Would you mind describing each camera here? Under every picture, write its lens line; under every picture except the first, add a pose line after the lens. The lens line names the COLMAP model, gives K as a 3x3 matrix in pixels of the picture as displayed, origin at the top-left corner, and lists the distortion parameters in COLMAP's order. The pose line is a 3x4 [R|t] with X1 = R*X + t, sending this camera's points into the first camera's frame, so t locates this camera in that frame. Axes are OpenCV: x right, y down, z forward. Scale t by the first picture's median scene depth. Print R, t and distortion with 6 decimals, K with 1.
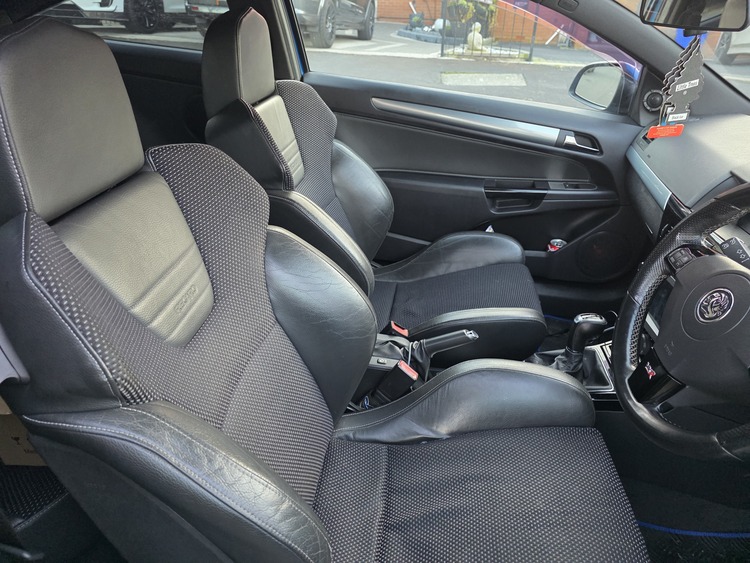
lens RADIAL K [[502.2, 0, 376.8], [0, 502.2, 281.4], [0, 0, 1]] dist [0.056867, -0.061416]
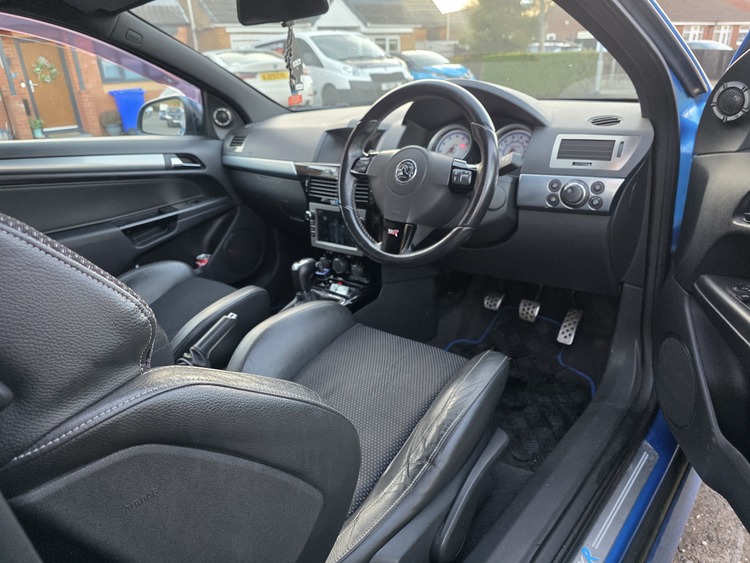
lens RADIAL K [[502.2, 0, 376.8], [0, 502.2, 281.4], [0, 0, 1]] dist [0.056867, -0.061416]
pose [[0.563086, -0.371434, 0.738221, -0.277466], [0.484496, 0.872051, 0.069217, 0.081837], [-0.669476, 0.318690, 0.670998, 0.052232]]
